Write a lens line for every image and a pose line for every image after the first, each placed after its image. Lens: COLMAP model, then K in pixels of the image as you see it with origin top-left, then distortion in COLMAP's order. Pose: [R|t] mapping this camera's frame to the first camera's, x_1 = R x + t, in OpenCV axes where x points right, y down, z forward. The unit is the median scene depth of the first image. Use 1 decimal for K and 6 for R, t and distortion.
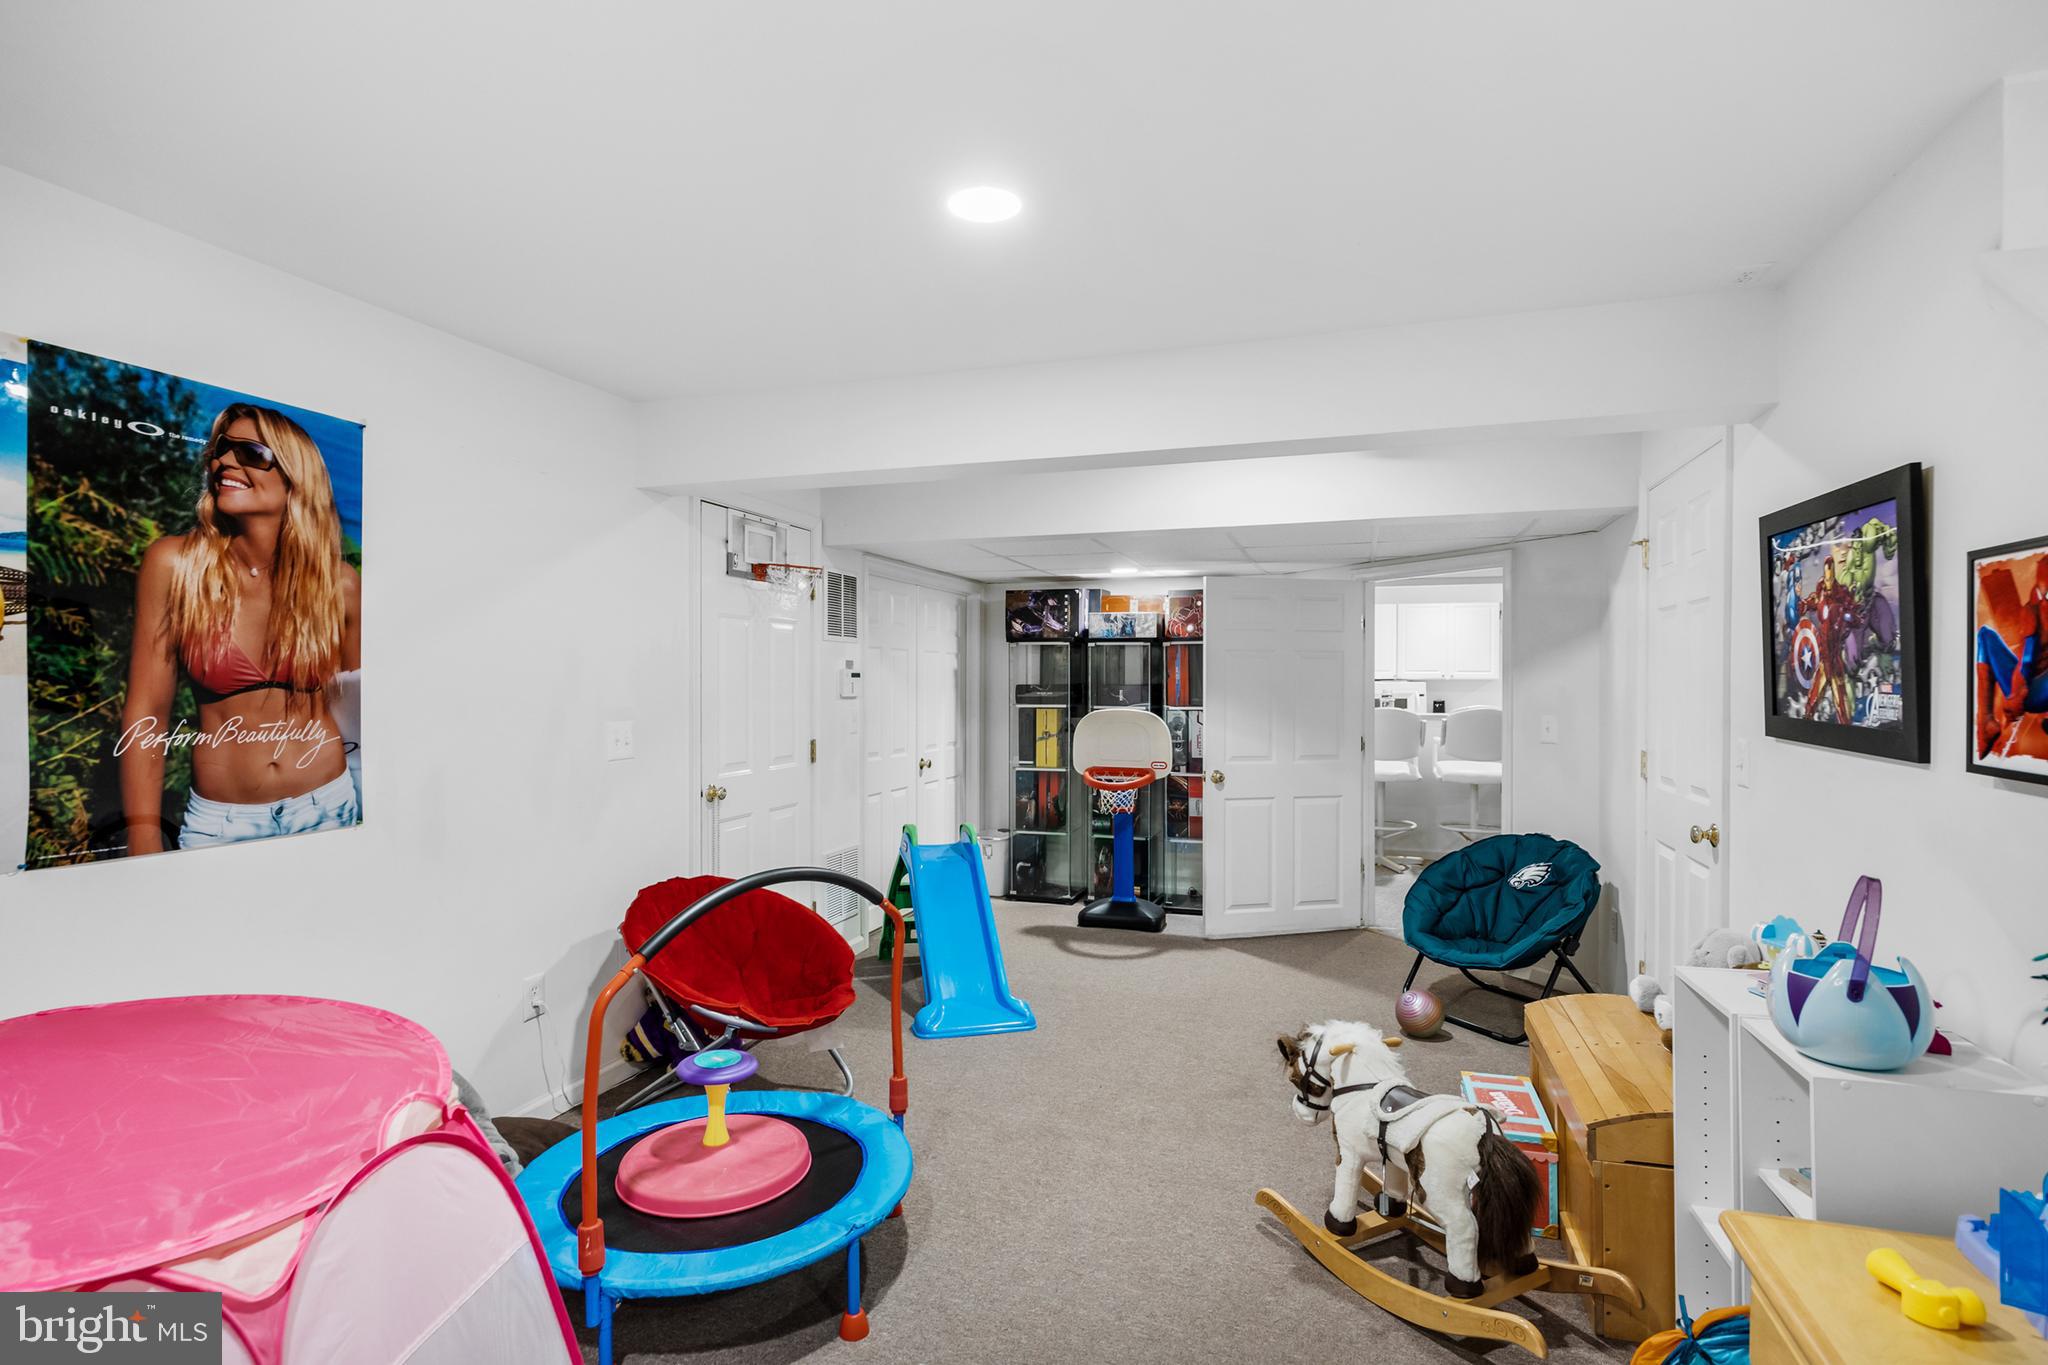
lens RADIAL K [[1008.6, 0, 1026.1], [0, 1008.6, 681.3], [0, 0, 1]] dist [-0.000193, 0.000077]
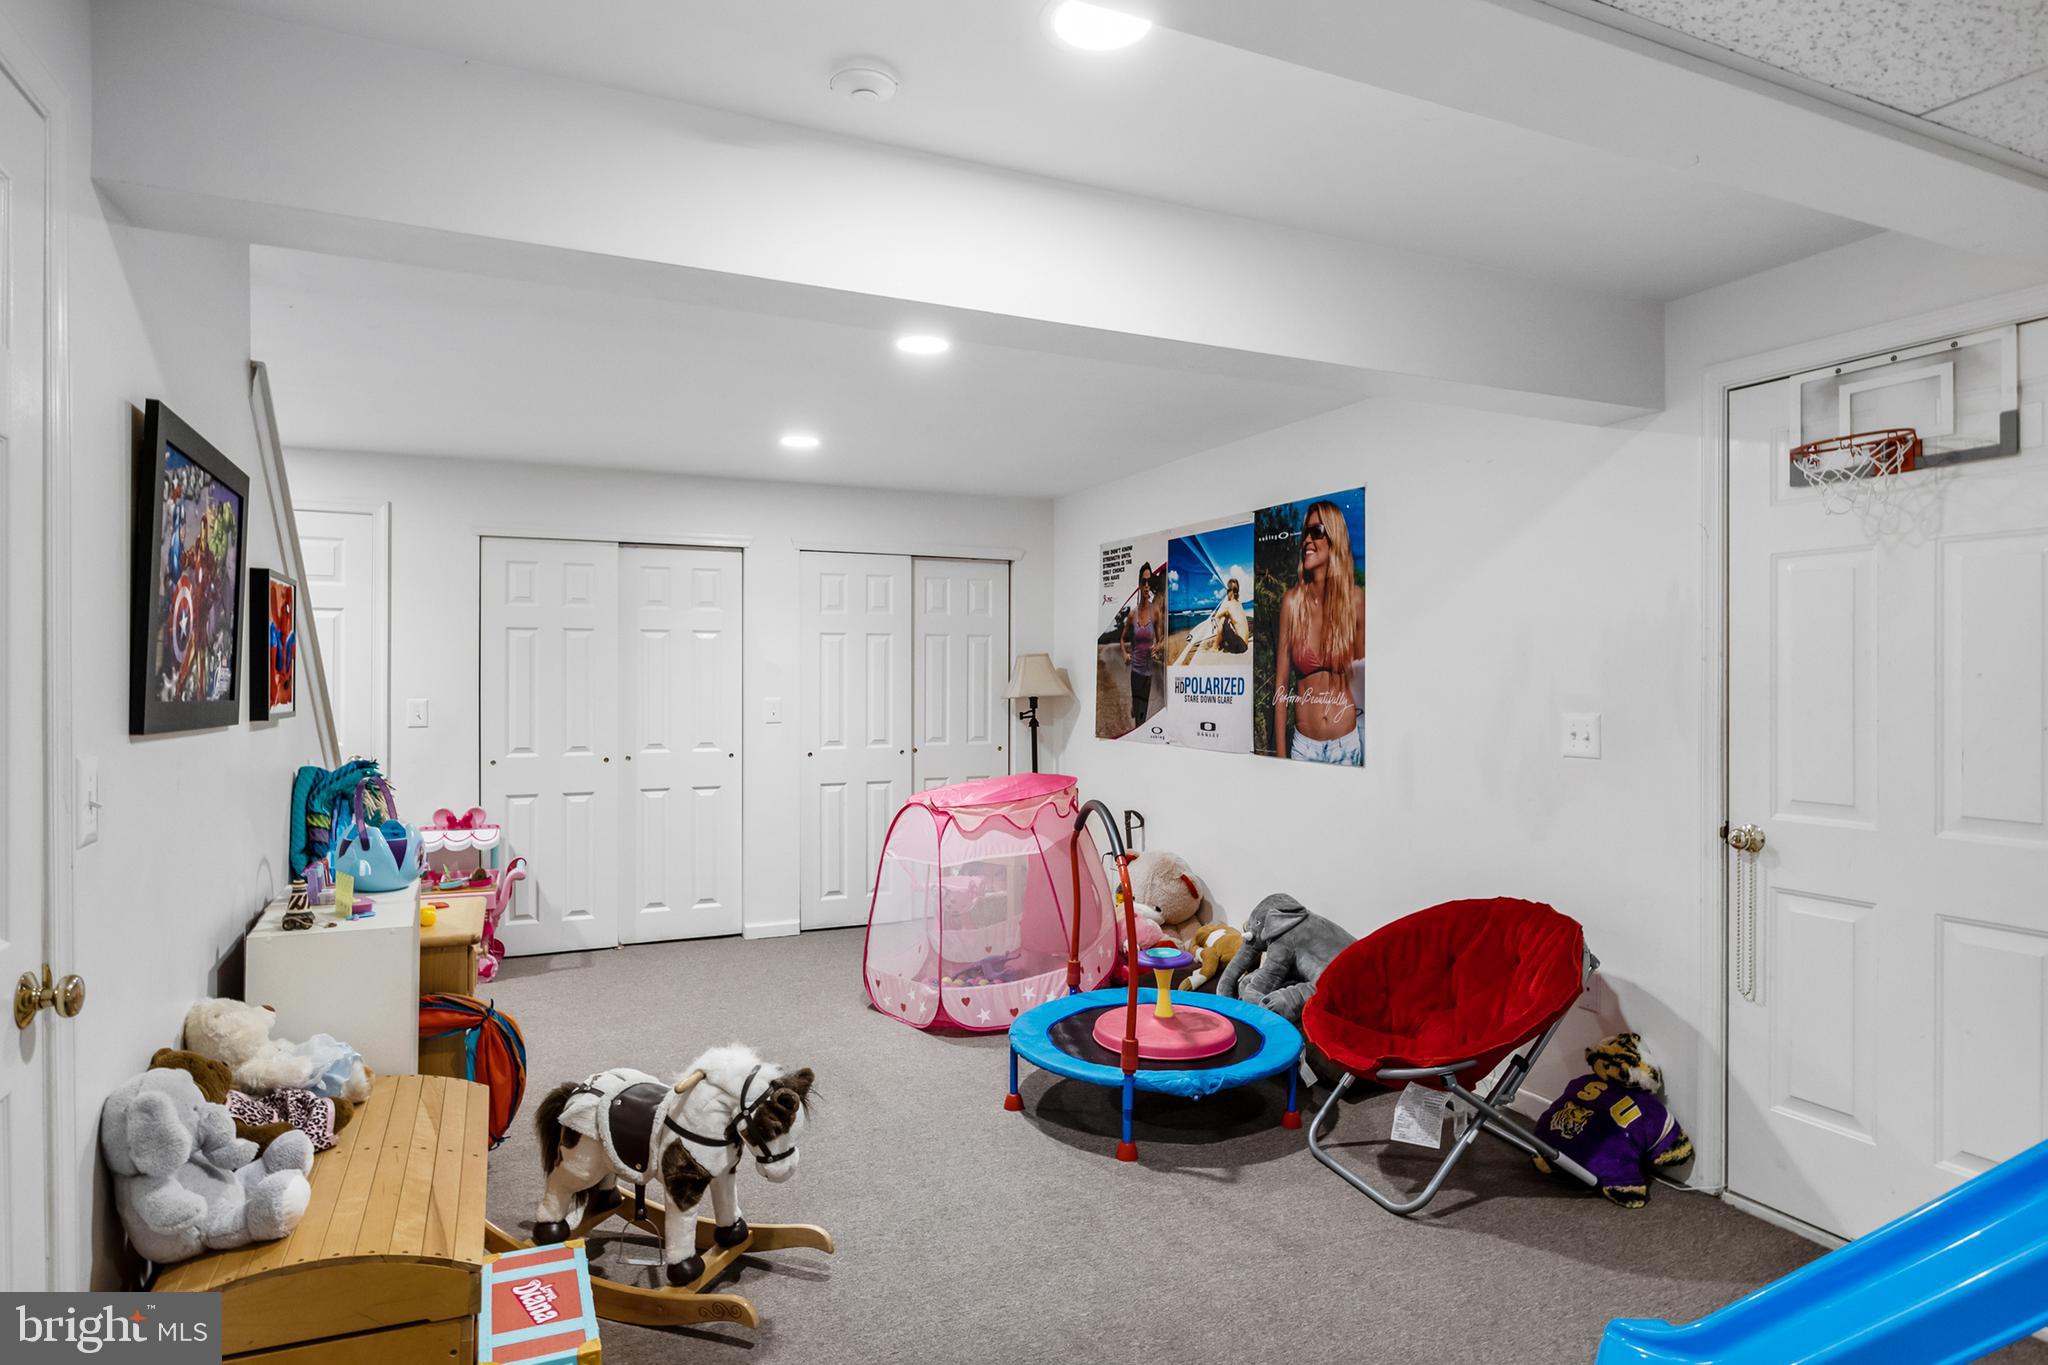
lens RADIAL K [[1156.8, 0, 1029.1], [0, 1156.8, 674.0], [0, 0, 1]] dist [-0.001606, -0.000357]
pose [[-0.735049, -0.003187, -0.678007, 0.868487], [-0.003329, 0.999994, -0.001091, 0.014900], [0.678006, 0.001455, -0.735055, 2.048040]]
